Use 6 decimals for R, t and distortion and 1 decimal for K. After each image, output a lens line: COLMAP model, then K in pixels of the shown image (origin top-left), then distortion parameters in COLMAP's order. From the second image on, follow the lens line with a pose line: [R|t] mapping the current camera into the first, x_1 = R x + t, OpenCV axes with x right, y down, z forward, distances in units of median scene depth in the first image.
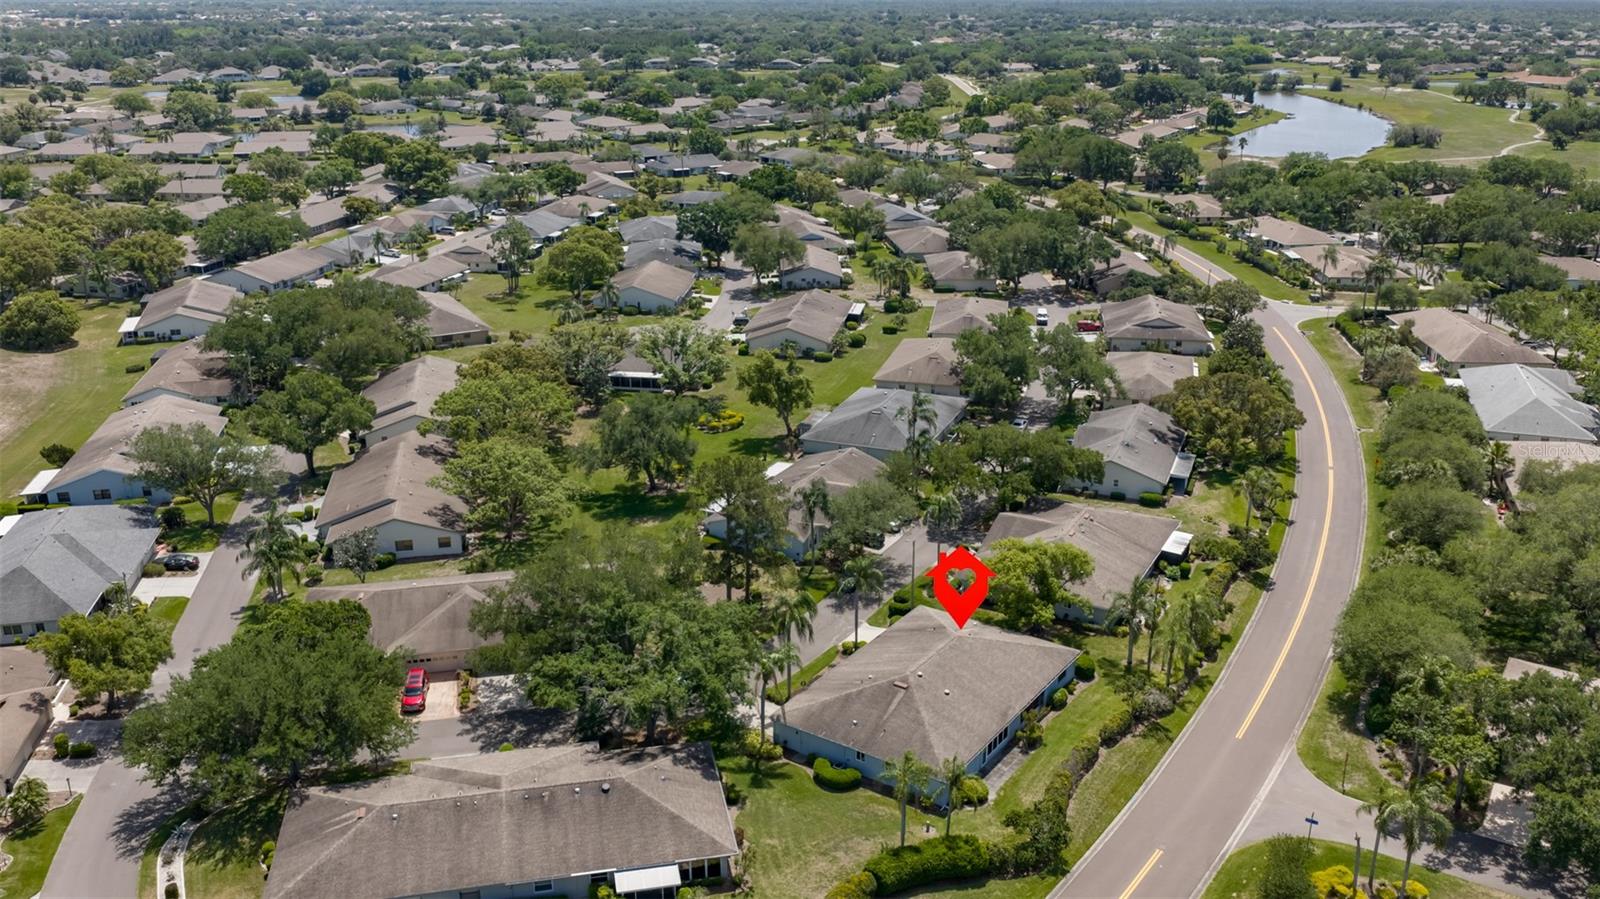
lens RADIAL K [[1331.7, 0, 800.0], [0, 1331.7, 449.5], [0, 0, 1]] dist [0.031154, -0.072801]
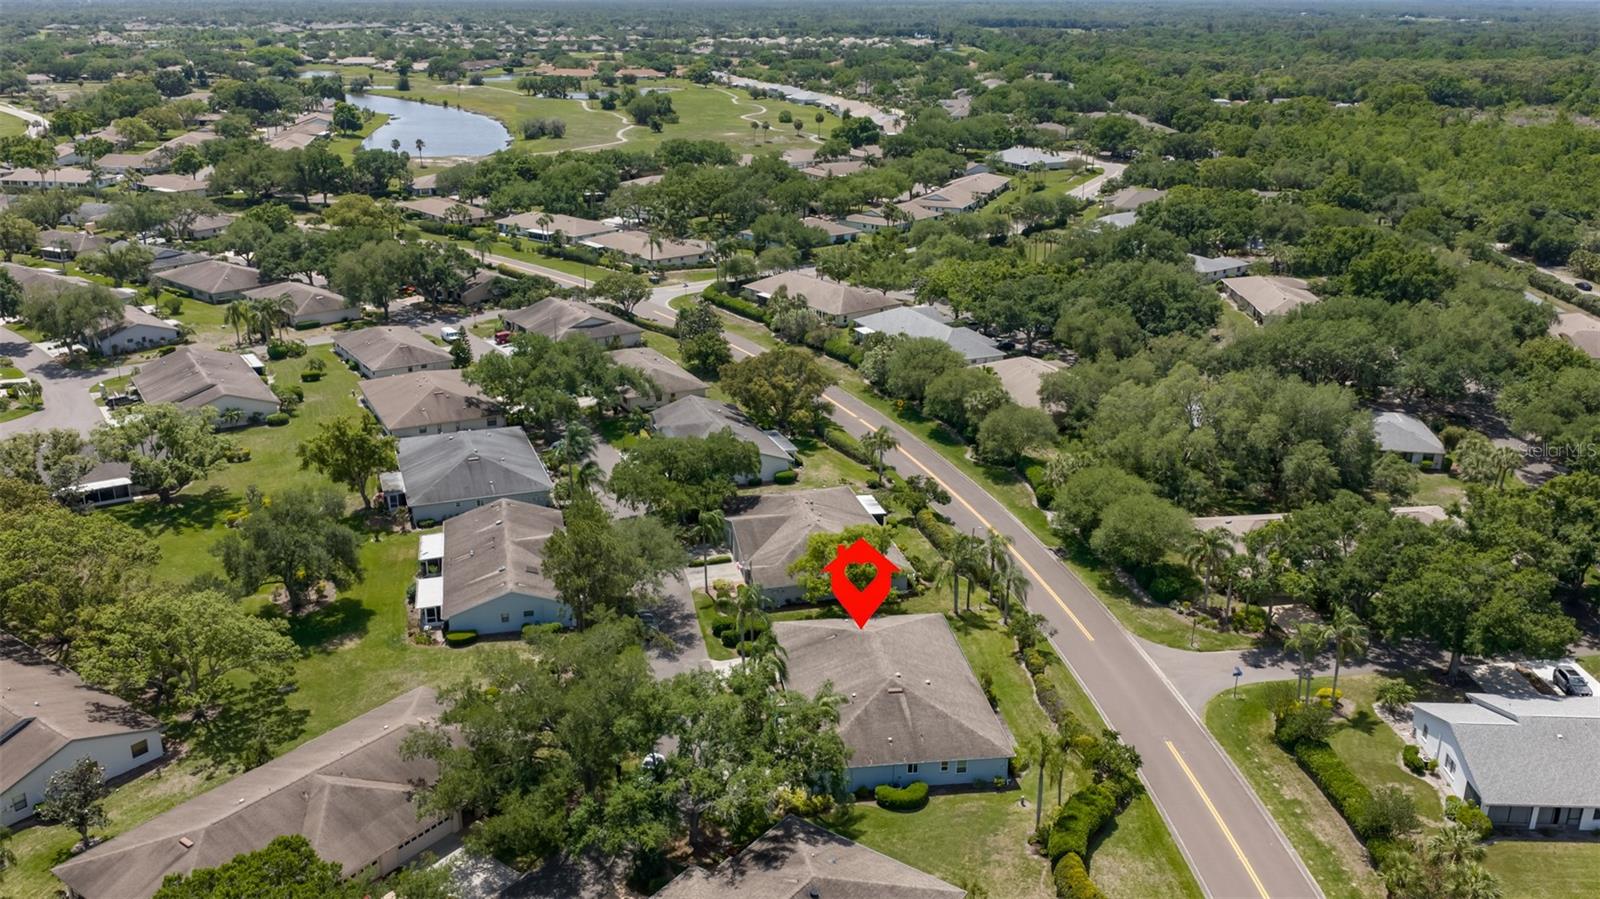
lens RADIAL K [[1331.7, 0, 800.0], [0, 1331.7, 449.5], [0, 0, 1]] dist [0.031154, -0.072801]
pose [[0.738668, -0.213705, 0.639297, -0.230395], [0.213940, 0.973704, 0.078296, -0.037162], [-0.639218, 0.078937, 0.764964, 0.105368]]
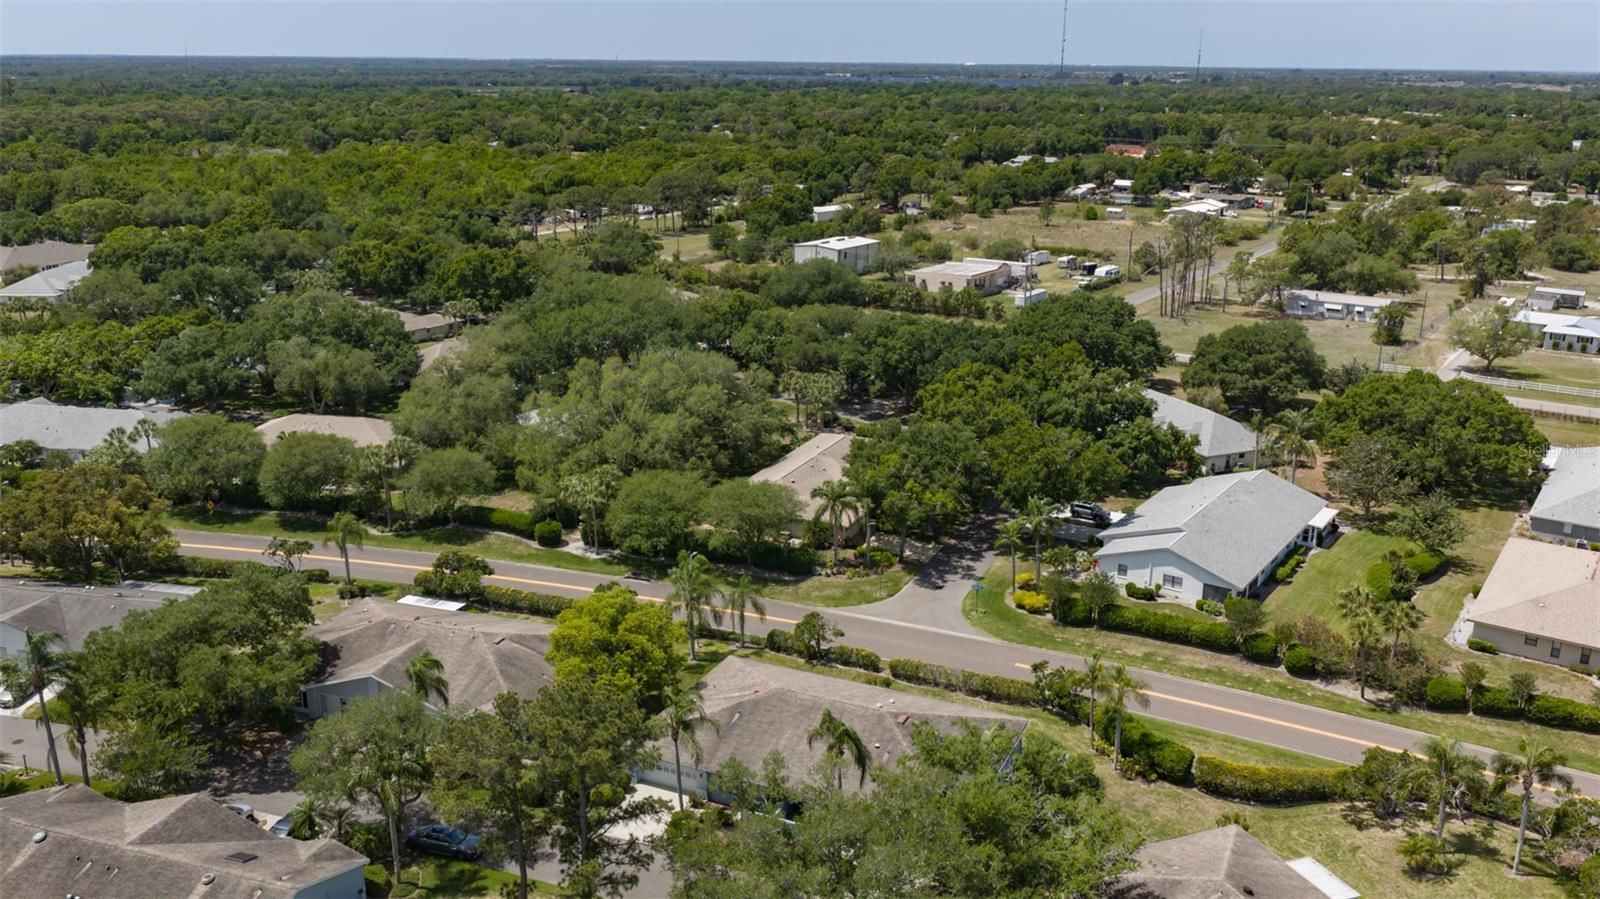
lens RADIAL K [[1331.7, 0, 800.0], [0, 1331.7, 449.5], [0, 0, 1]] dist [0.031154, -0.072801]
pose [[-0.184897, -0.273082, 0.944055, -0.268167], [0.315004, 0.893466, 0.320143, -0.109172], [-0.930906, 0.356574, -0.079177, 0.426598]]
